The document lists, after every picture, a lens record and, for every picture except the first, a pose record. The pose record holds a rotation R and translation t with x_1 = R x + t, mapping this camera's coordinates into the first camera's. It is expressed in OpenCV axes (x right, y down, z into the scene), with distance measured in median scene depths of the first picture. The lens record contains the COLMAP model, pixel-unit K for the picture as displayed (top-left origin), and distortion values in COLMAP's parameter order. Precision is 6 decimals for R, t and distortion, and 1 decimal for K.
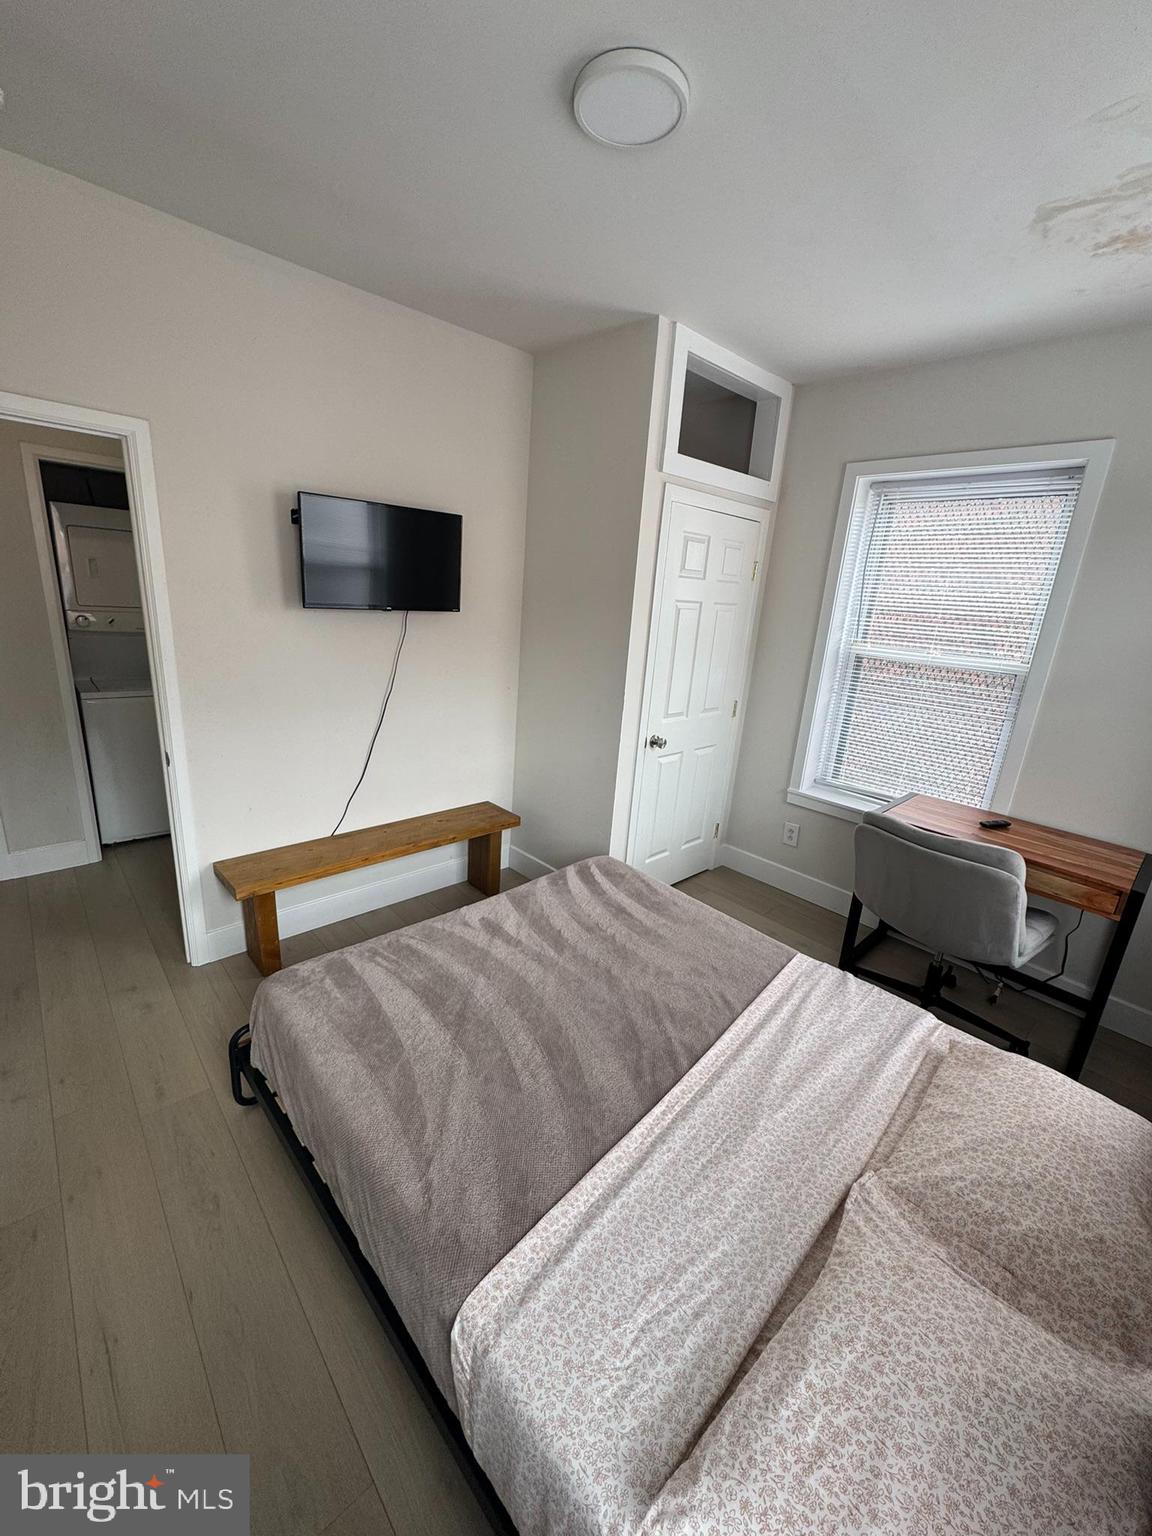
lens RADIAL K [[608.2, 0, 576.7], [0, 608.2, 766.2], [0, 0, 1]] dist [-0.001956, -0.000769]
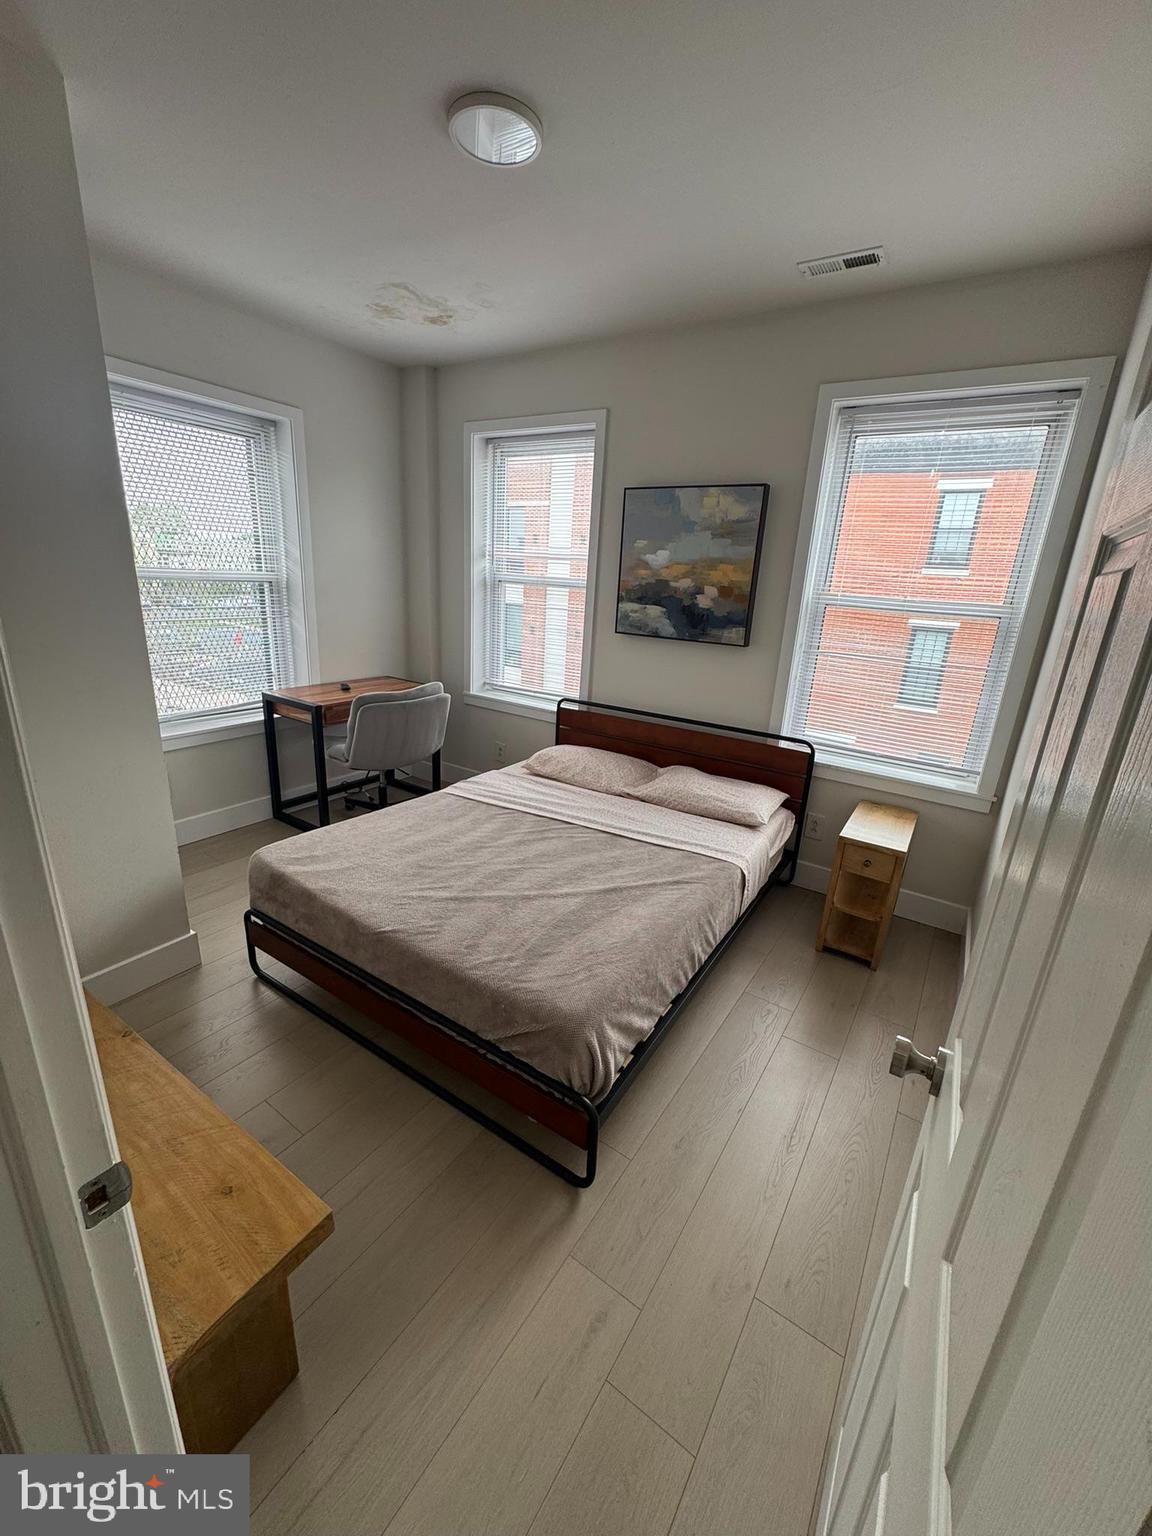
lens RADIAL K [[608.2, 0, 578.0], [0, 608.2, 764.7], [0, 0, 1]] dist [-0.001956, -0.000769]
pose [[-0.238717, -0.365181, 0.899810, -1.206898], [0.201894, 0.887688, 0.413823, -0.336645], [-0.949870, 0.280452, -0.138179, 1.082930]]
